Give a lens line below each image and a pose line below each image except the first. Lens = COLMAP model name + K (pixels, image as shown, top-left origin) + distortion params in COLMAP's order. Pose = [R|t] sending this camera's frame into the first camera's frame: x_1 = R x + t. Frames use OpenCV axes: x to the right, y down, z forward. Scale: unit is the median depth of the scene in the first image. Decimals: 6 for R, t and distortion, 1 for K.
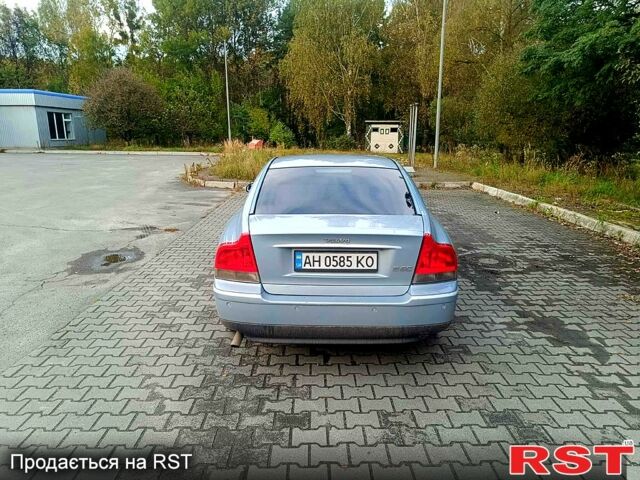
lens RADIAL K [[449.8, 0, 320.0], [0, 449.8, 240.0], [0, 0, 1]] dist [0.014002, 0.000377]
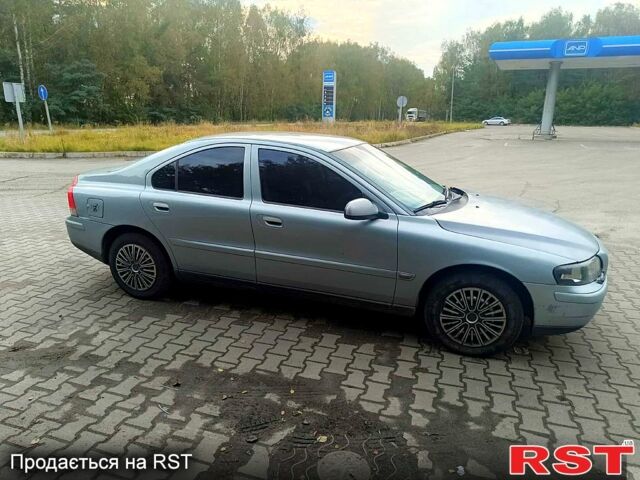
lens RADIAL K [[449.8, 0, 320.0], [0, 449.8, 240.0], [0, 0, 1]] dist [0.014002, 0.000377]
pose [[-0.320887, 0.258706, -0.911100, 0.764327], [-0.217940, 0.915988, 0.336852, -0.272605], [0.921702, 0.306656, -0.237546, 1.178716]]
